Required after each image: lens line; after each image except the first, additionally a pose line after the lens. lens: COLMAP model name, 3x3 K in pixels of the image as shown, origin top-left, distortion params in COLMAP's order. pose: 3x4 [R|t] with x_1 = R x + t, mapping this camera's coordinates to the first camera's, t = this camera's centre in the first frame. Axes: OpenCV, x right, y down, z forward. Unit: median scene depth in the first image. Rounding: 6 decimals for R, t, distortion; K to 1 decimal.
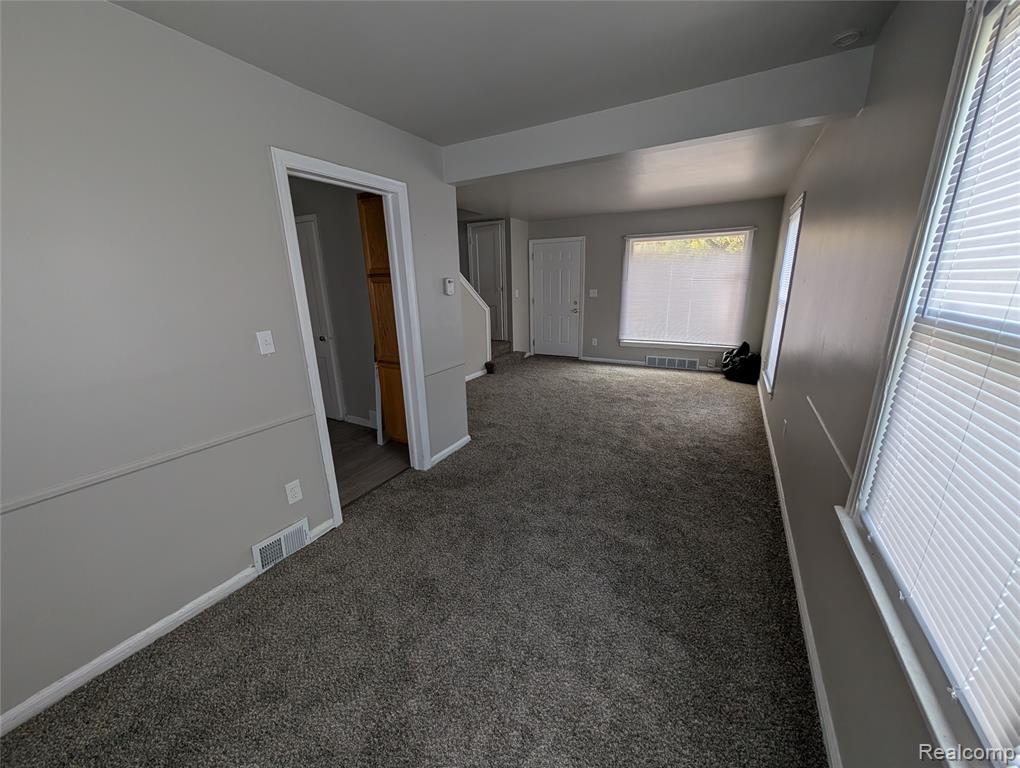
lens RADIAL K [[382.8, 0, 513.1], [0, 382.8, 386.1], [0, 0, 1]] dist [-0.001511, -0.000251]
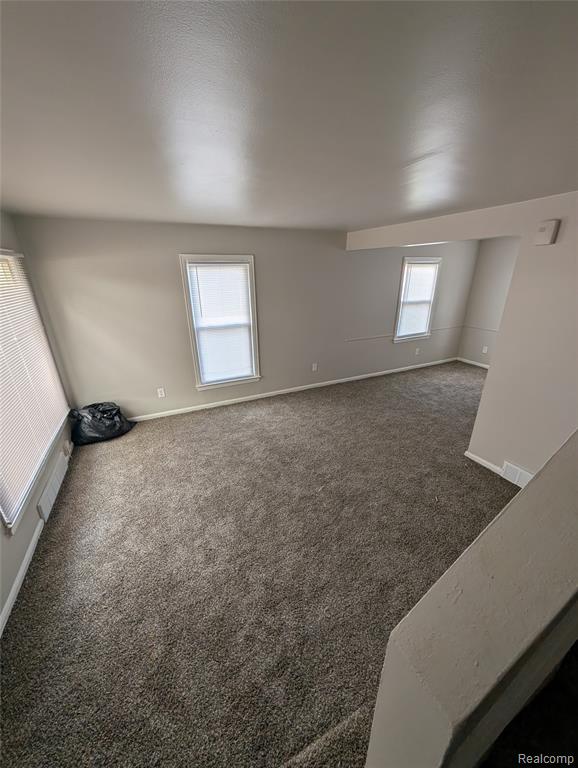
lens RADIAL K [[288.2, 0, 289.0], [0, 288.2, 384.0], [0, 0, 1]] dist [-0.001511, -0.000251]
pose [[-0.811589, -0.182384, 0.555032, -0.234849], [0.184342, 0.821549, 0.539514, -1.163045], [-0.554384, 0.540179, -0.633139, 3.364729]]
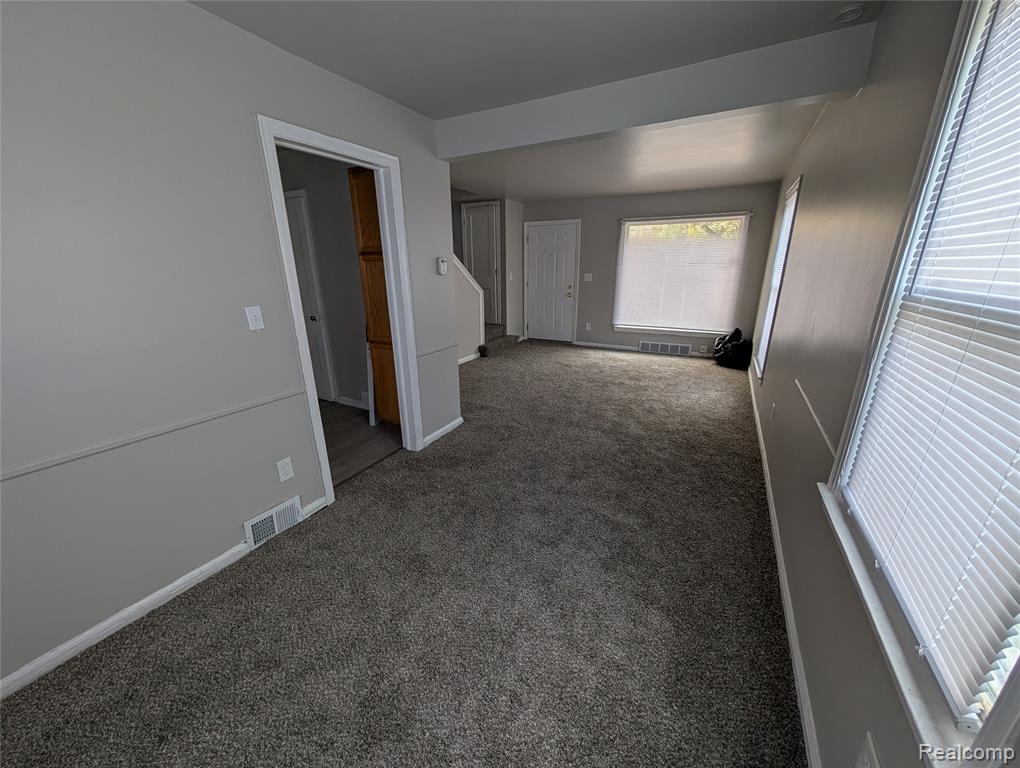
lens RADIAL K [[382.8, 0, 513.1], [0, 382.8, 386.1], [0, 0, 1]] dist [-0.001511, -0.000251]
pose [[0.999796, 0.010019, 0.017531, 0.002217], [-0.010660, 0.999264, 0.036851, 0.016725], [-0.017149, -0.037031, 0.999167, -0.001548]]
